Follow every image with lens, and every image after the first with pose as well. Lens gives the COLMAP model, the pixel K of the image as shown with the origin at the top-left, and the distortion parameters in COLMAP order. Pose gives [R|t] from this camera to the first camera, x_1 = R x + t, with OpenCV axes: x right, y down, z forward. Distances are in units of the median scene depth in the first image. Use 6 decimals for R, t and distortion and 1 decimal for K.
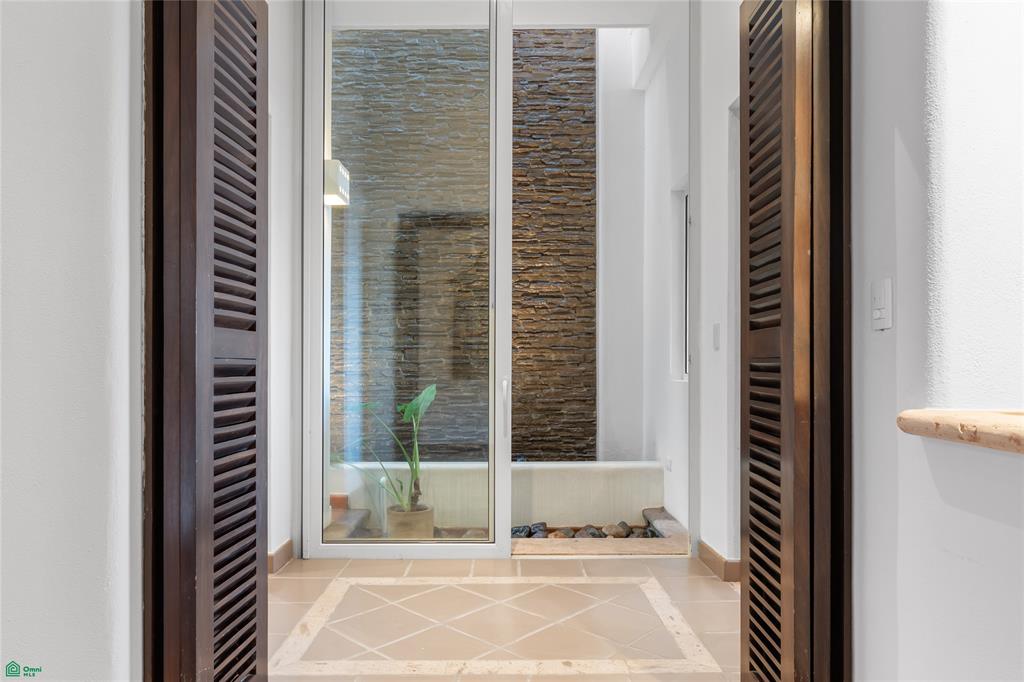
lens RADIAL K [[669.1, 0, 515.1], [0, 669.1, 347.0], [0, 0, 1]] dist [-0.003007, -0.000846]
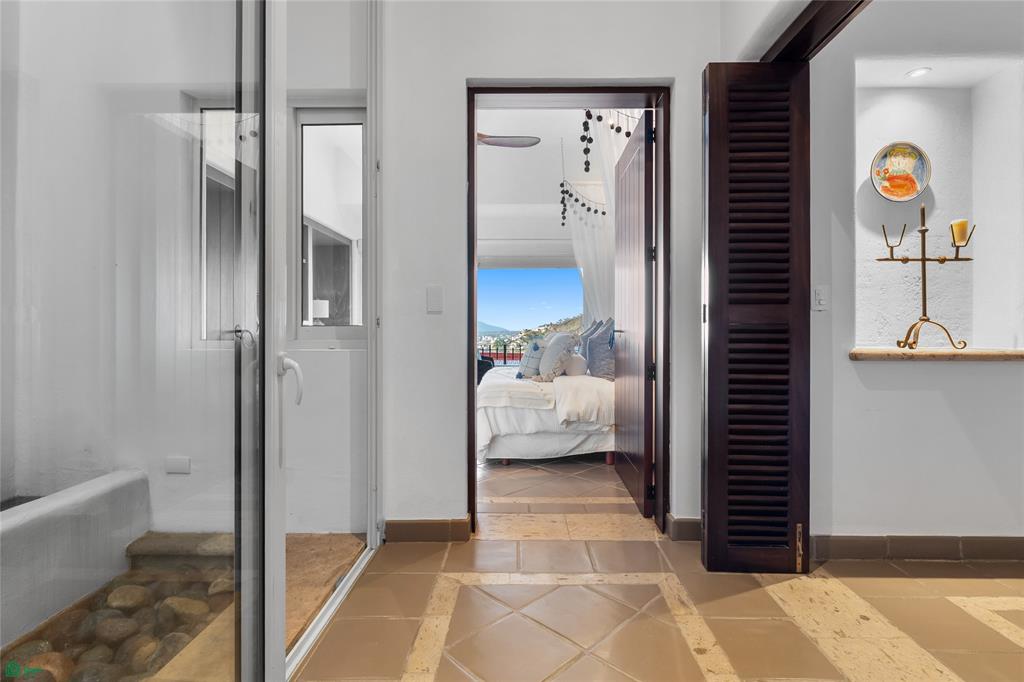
lens RADIAL K [[498.3, 0, 514.0], [0, 498.3, 334.9], [0, 0, 1]] dist [-0.012847, -0.000171]
pose [[0.024060, -0.003025, 0.999706, -0.517625], [-0.021766, 0.999757, 0.003549, 0.034006], [-0.999474, -0.021845, 0.023989, 1.061588]]
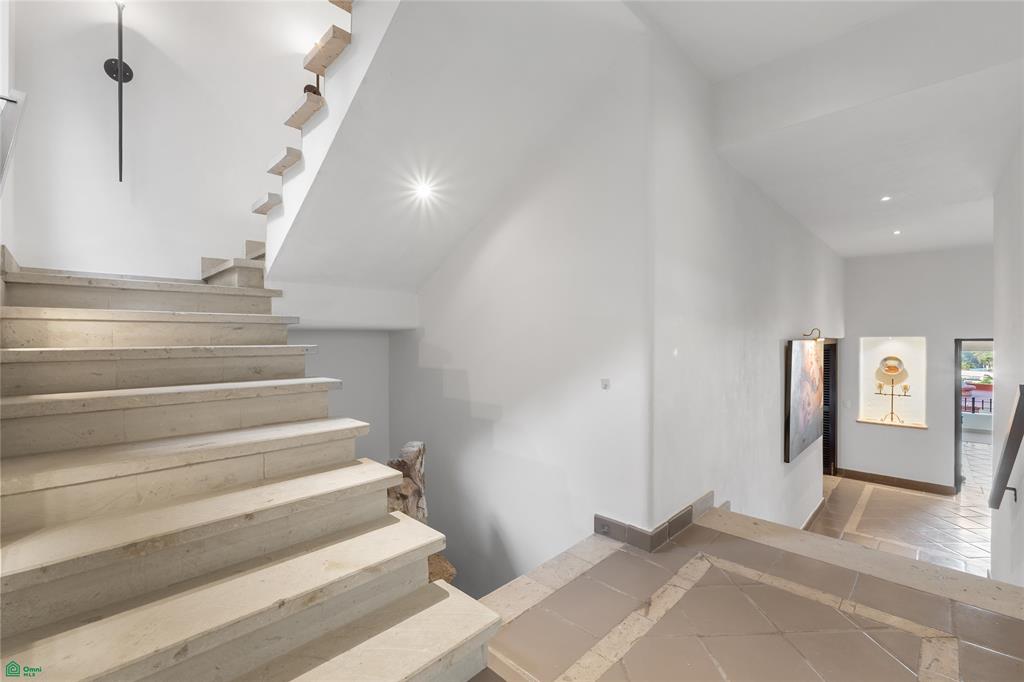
lens RADIAL K [[442.0, 0, 513.5], [0, 442.0, 339.9], [0, 0, 1]] dist [-0.002011, -0.000160]
pose [[0.692632, -0.002020, 0.721289, -2.918658], [-0.006802, 0.999933, 0.009332, -0.421387], [-0.721259, -0.011370, 0.692572, 0.216580]]
